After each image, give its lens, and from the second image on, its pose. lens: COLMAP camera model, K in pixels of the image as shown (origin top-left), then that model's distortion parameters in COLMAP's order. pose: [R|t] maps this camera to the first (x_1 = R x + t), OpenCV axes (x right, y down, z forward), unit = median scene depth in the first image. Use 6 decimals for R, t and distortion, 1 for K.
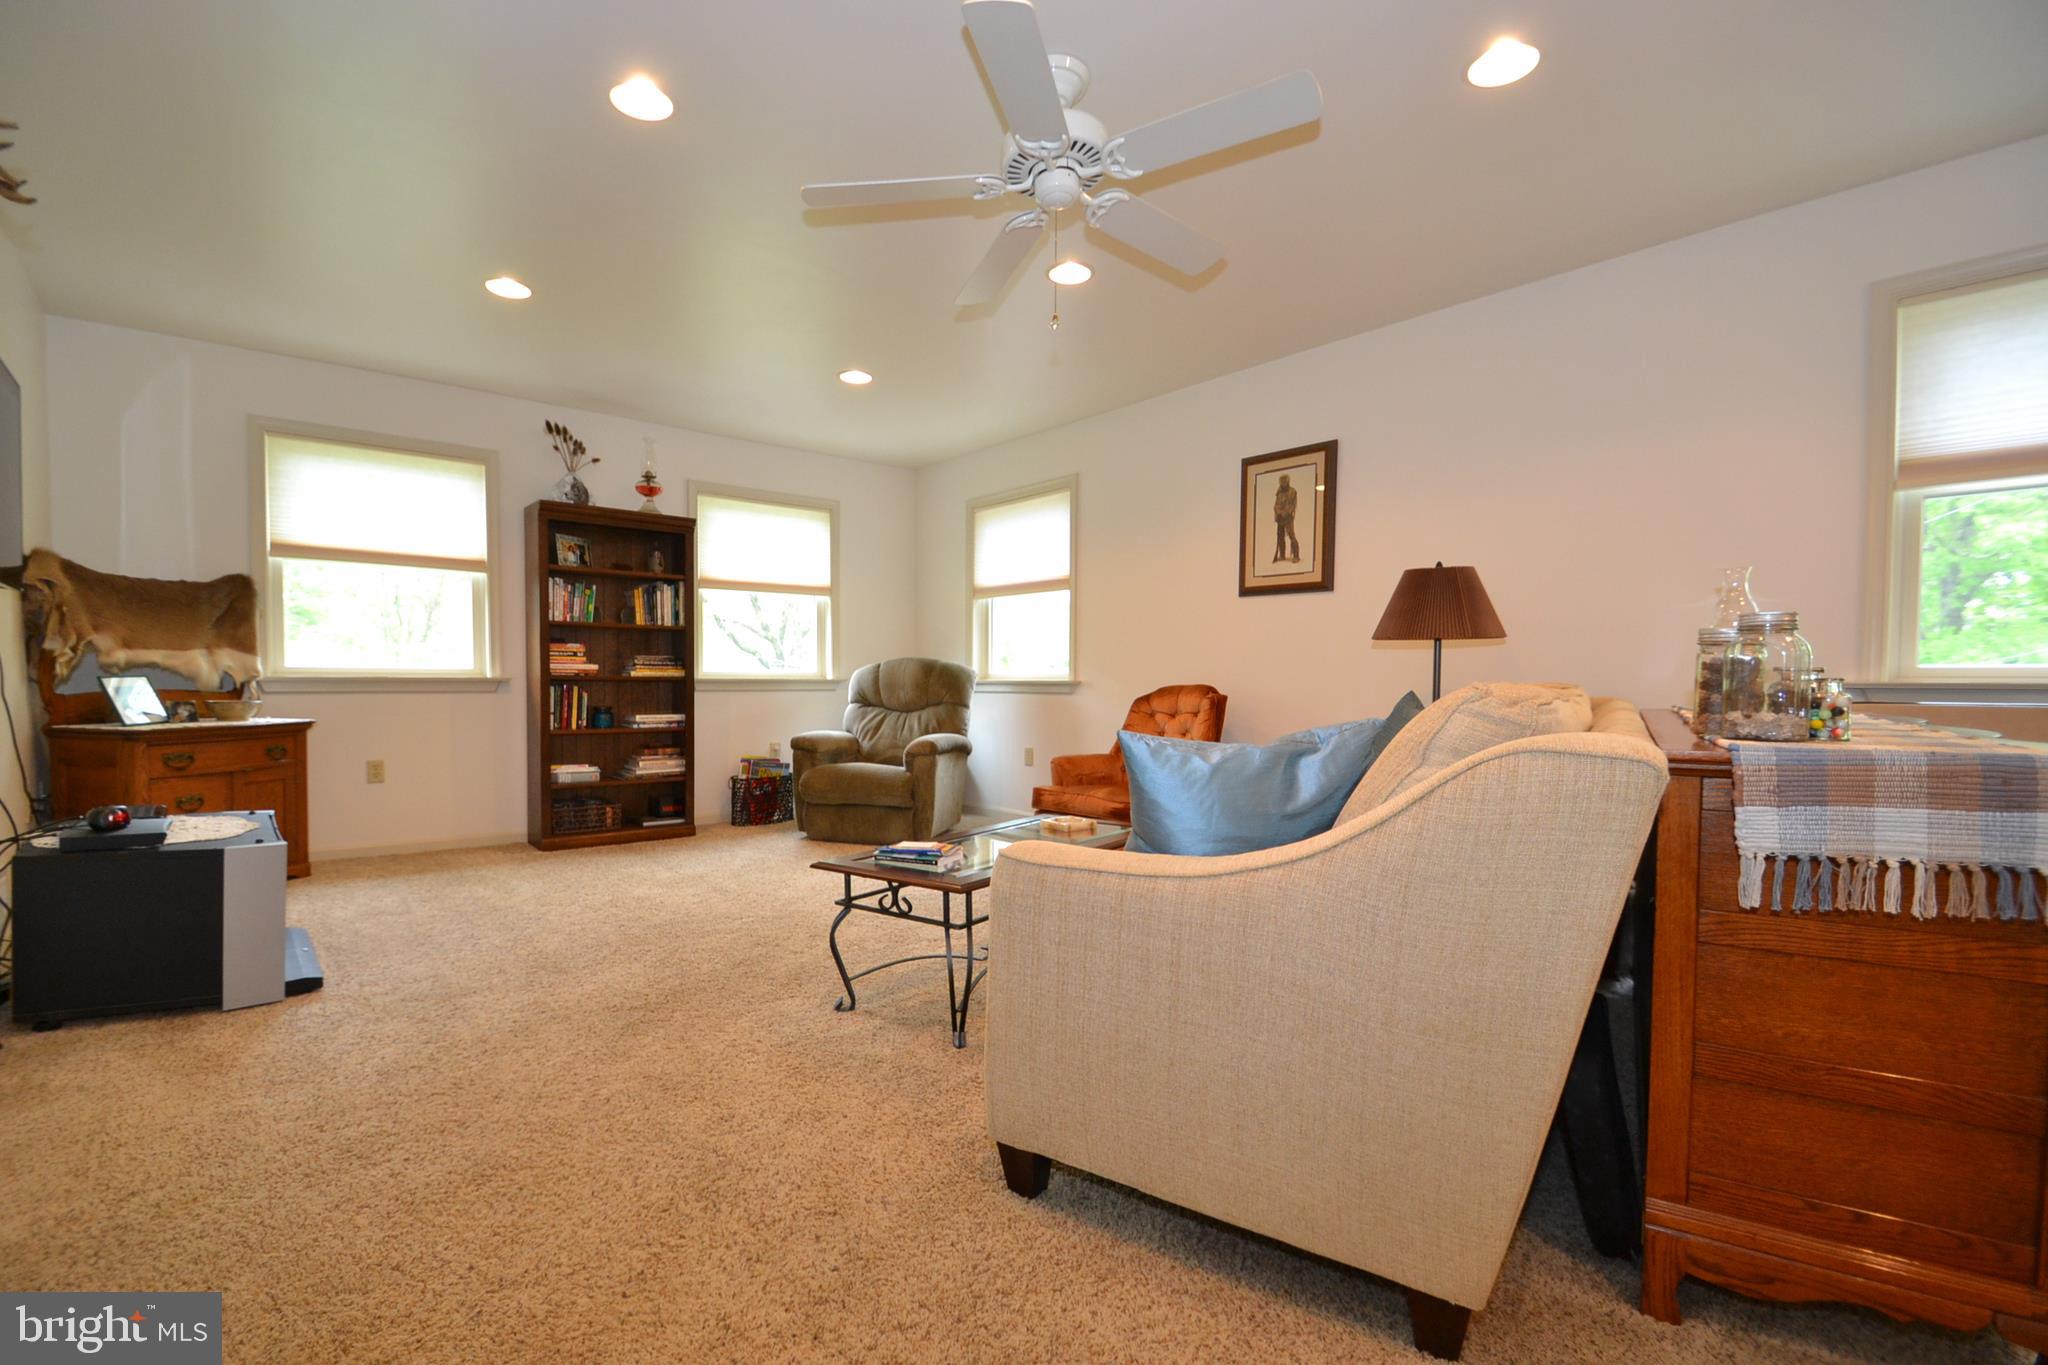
lens RADIAL K [[910.4, 0, 993.8], [0, 910.4, 714.4], [0, 0, 1]] dist [0.019303, -0.020217]
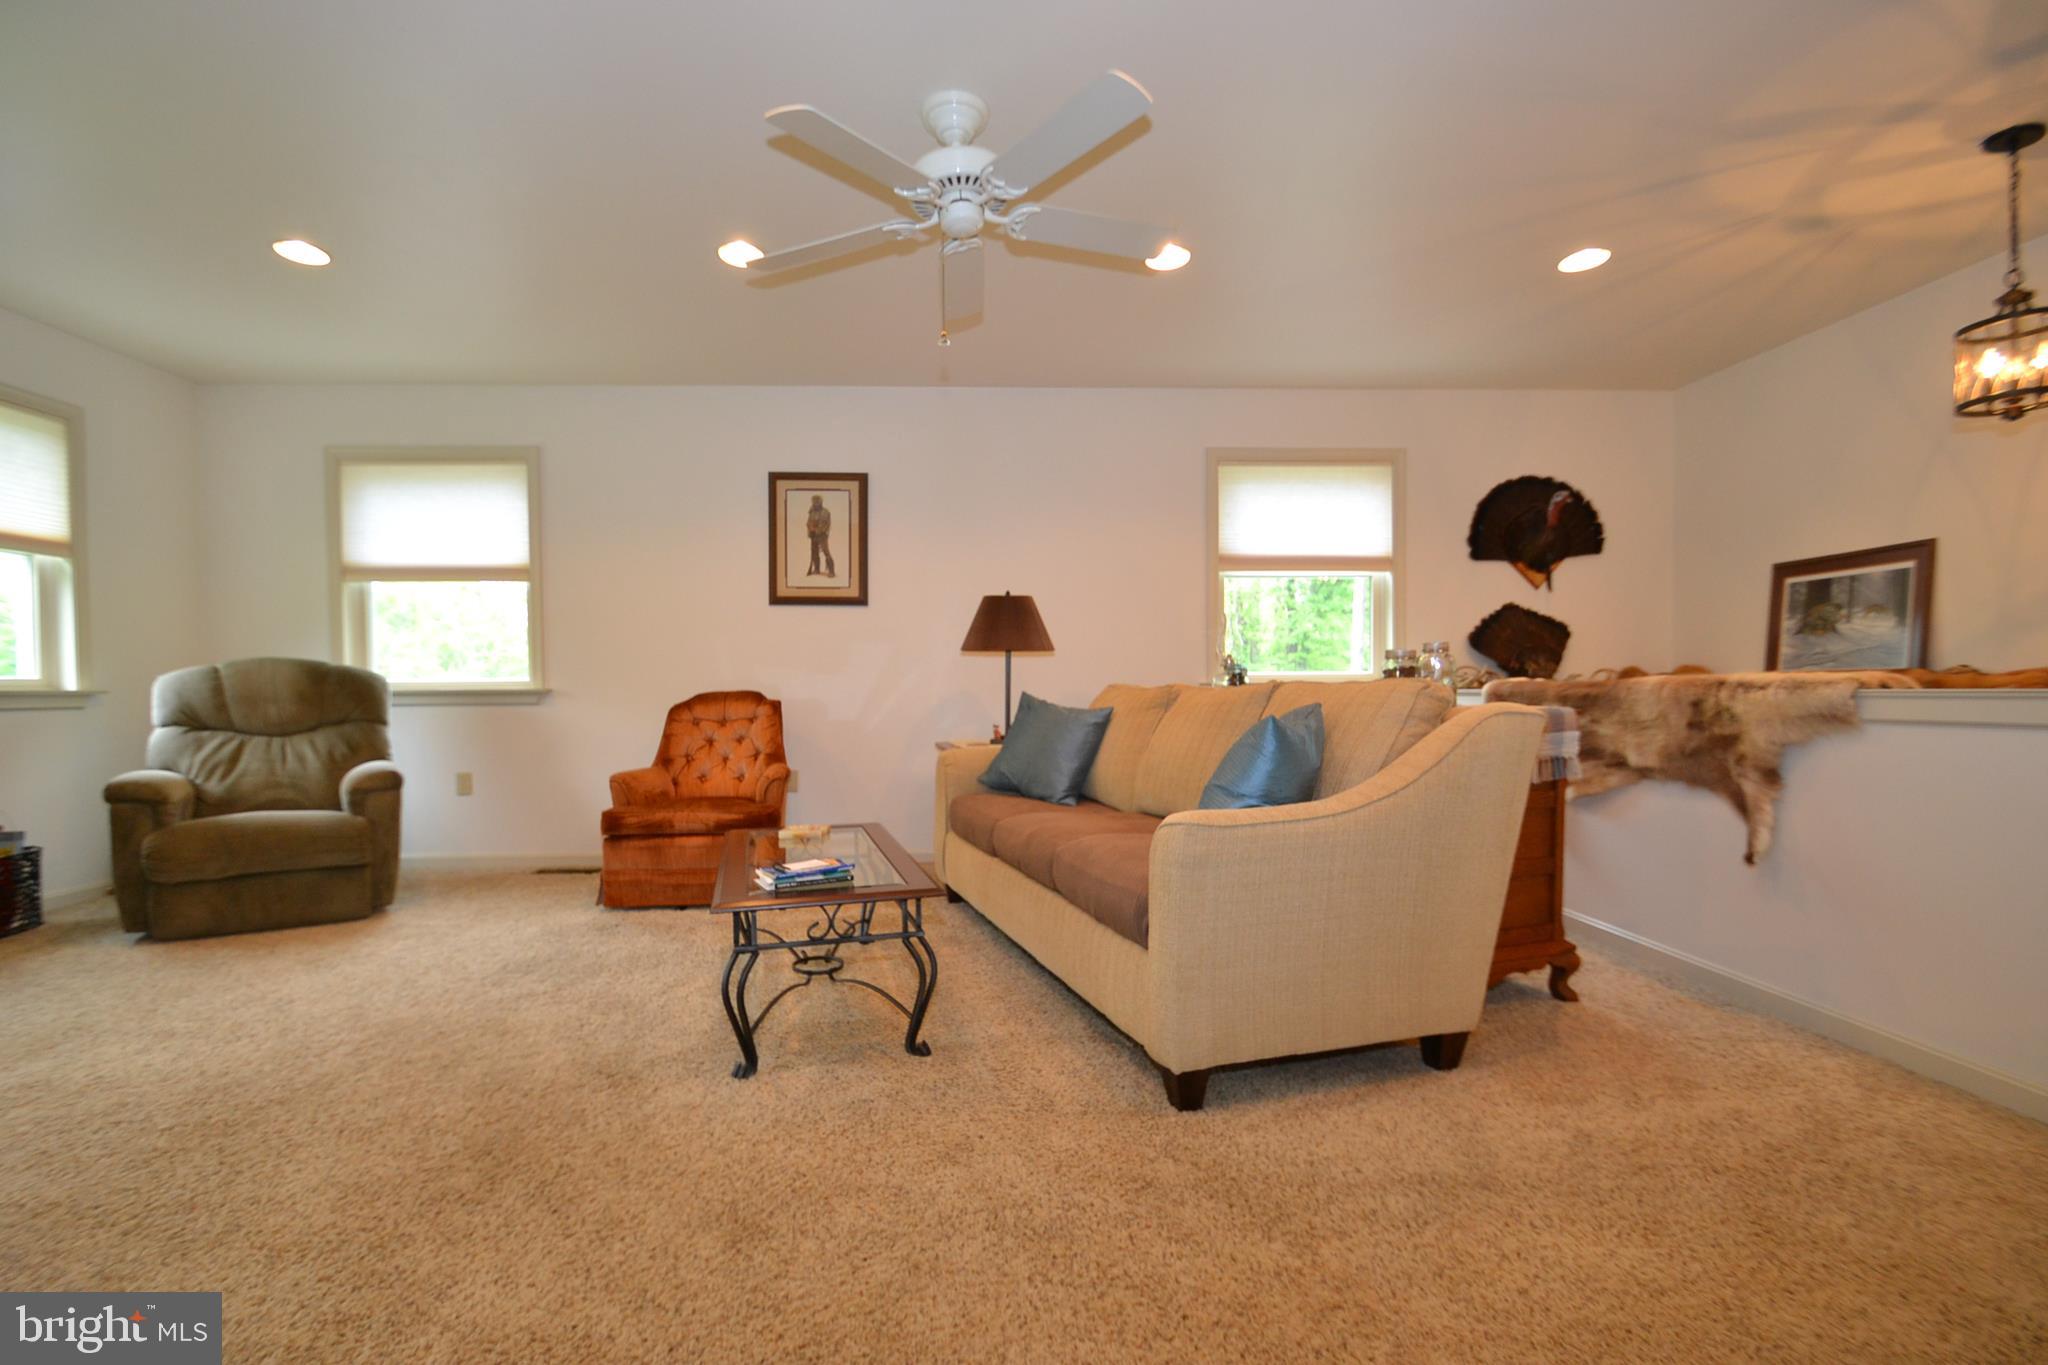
lens RADIAL K [[910.4, 0, 993.8], [0, 910.4, 714.4], [0, 0, 1]] dist [0.019303, -0.020217]
pose [[0.613240, -0.030476, 0.789309, -0.411450], [0.039144, 0.999200, 0.008167, -0.004069], [-0.788926, 0.025888, 0.613942, 0.179276]]
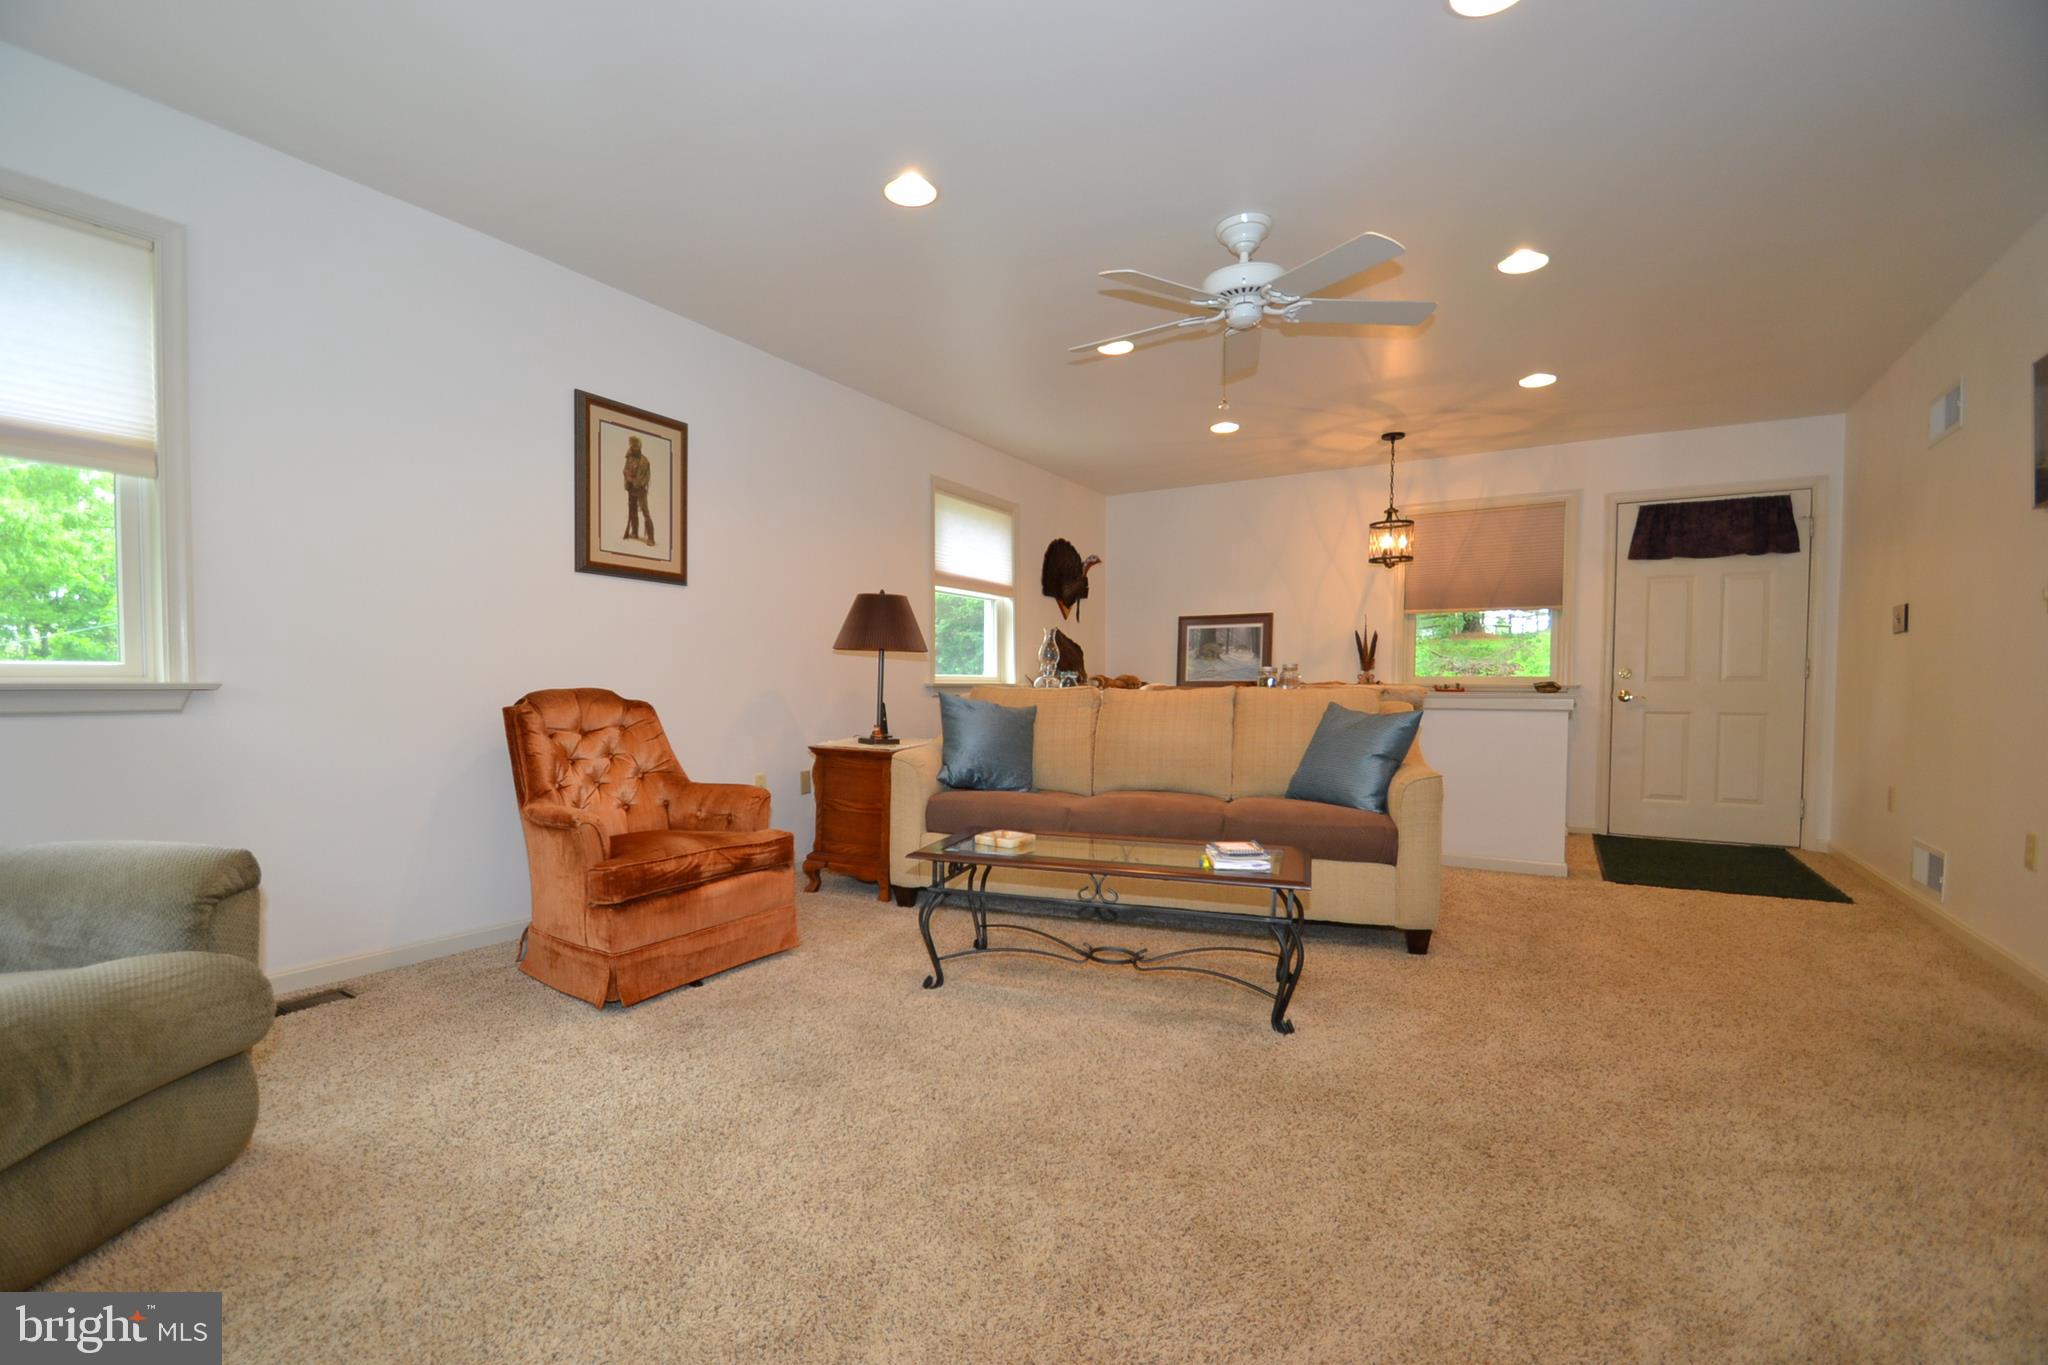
lens RADIAL K [[910.4, 0, 993.8], [0, 910.4, 714.4], [0, 0, 1]] dist [0.019303, -0.020217]
pose [[-0.312356, -0.039005, 0.949164, -0.589507], [0.028807, 0.998308, 0.050505, -0.040967], [-0.949528, 0.043118, -0.310704, 0.957006]]
